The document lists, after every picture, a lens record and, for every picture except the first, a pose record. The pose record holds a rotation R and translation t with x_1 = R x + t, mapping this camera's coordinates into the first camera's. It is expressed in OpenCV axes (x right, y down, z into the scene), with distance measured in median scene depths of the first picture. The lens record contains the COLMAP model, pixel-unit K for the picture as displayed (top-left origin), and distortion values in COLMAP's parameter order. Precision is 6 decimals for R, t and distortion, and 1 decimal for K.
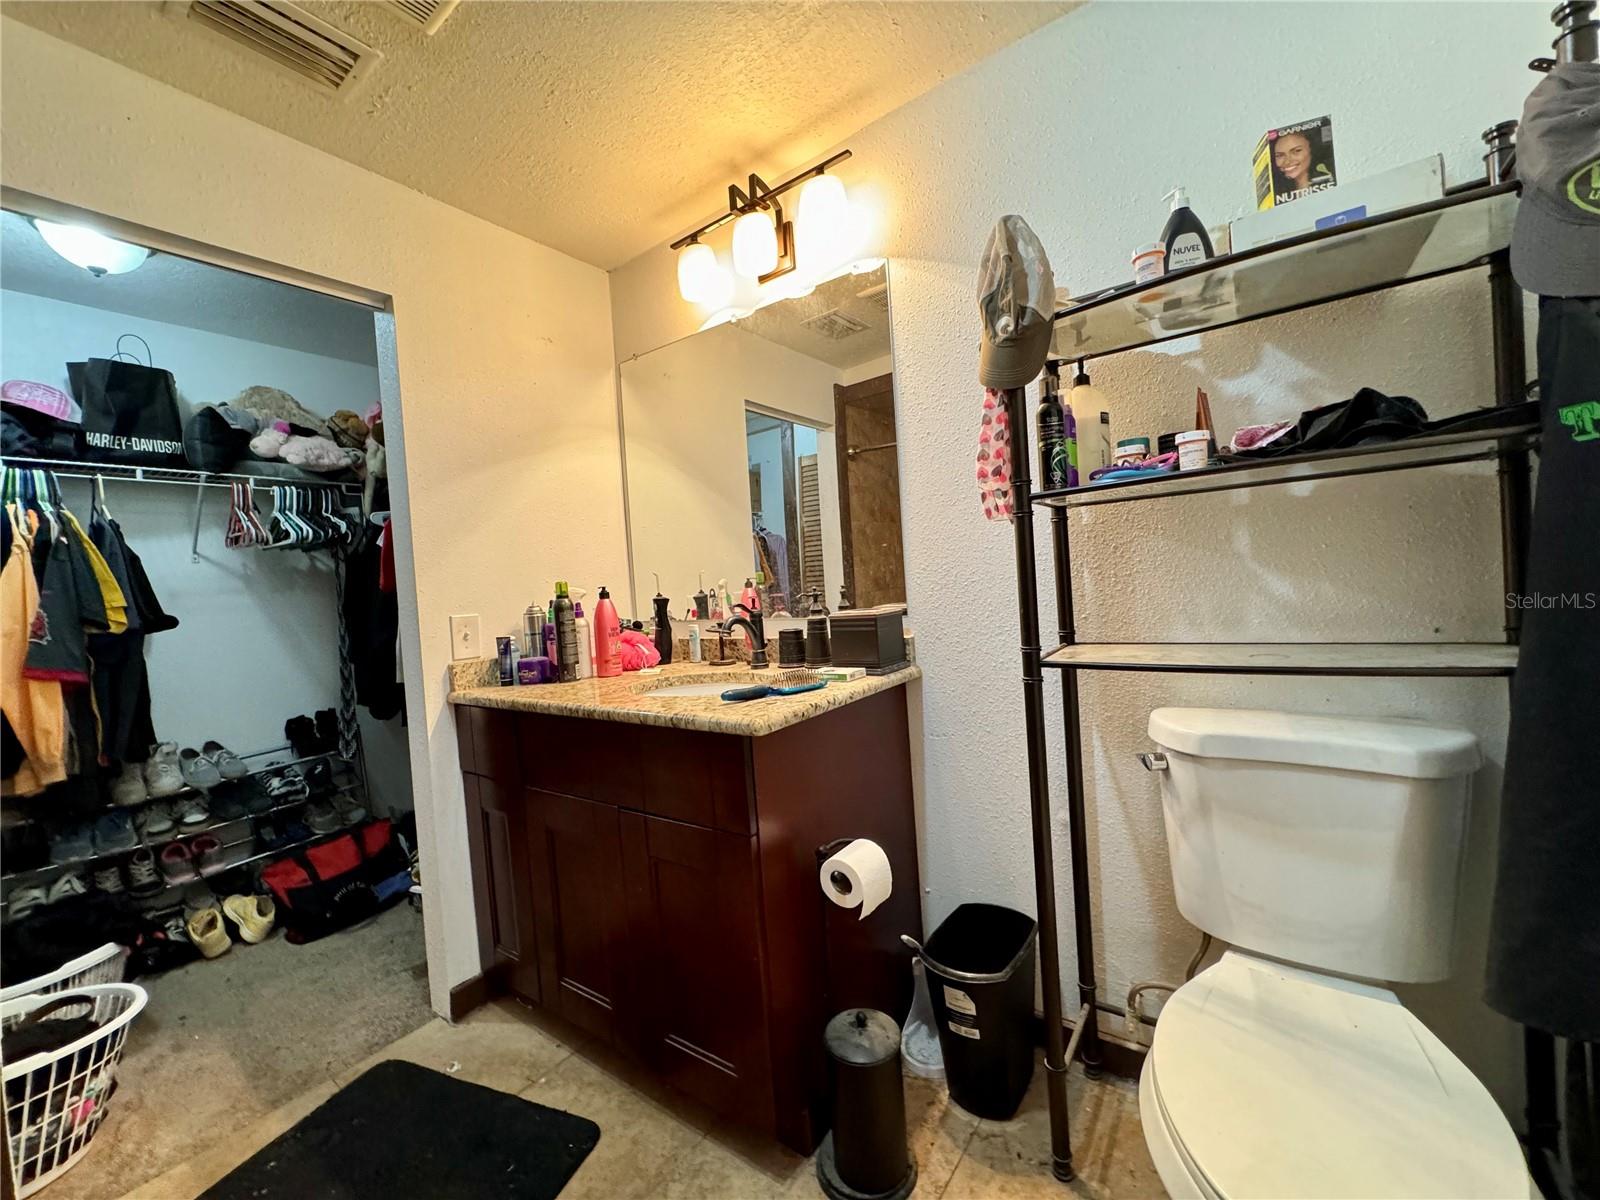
lens RADIAL K [[637.8, 0, 798.1], [0, 637.8, 598.4], [0, 0, 1]] dist [-0.001442, 0.000449]
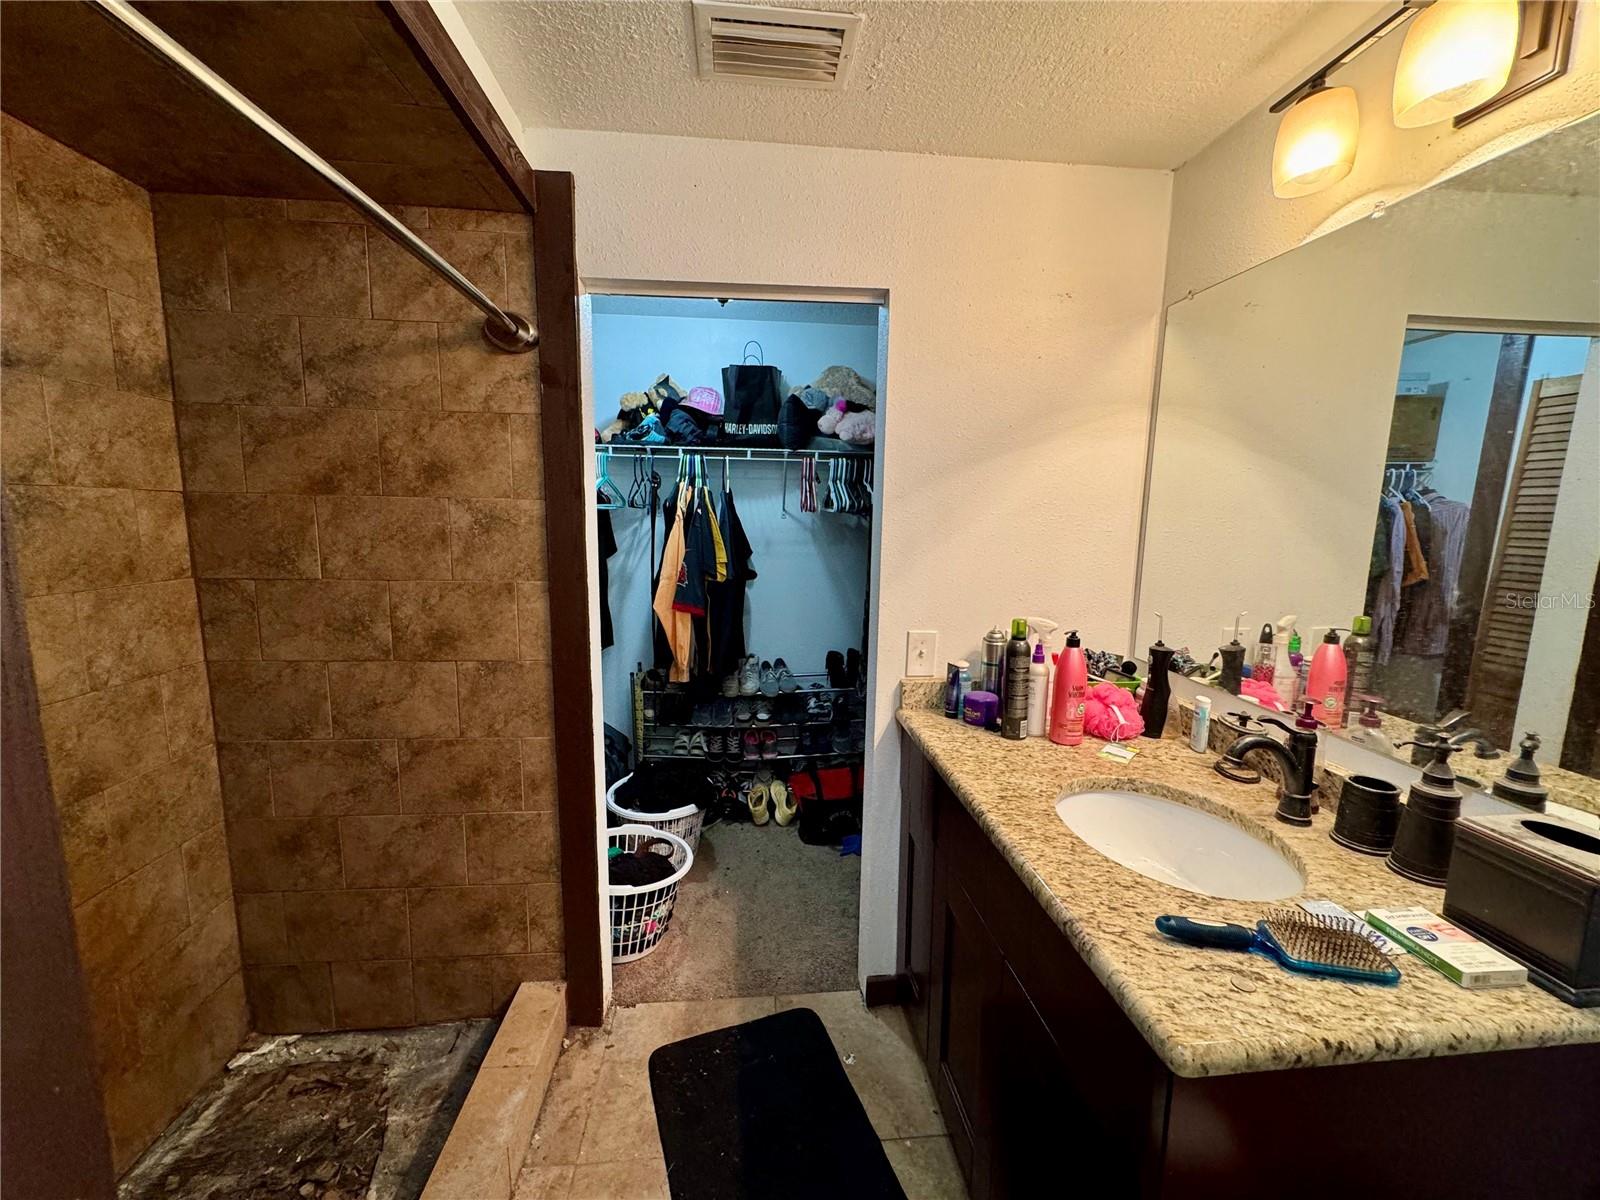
lens RADIAL K [[637.8, 0, 798.1], [0, 637.8, 598.4], [0, 0, 1]] dist [-0.001442, 0.000449]
pose [[0.661763, 0.182211, -0.727233, 0.029217], [-0.076129, 0.981334, 0.176601, -0.155269], [0.745838, -0.061505, 0.663282, 0.212500]]
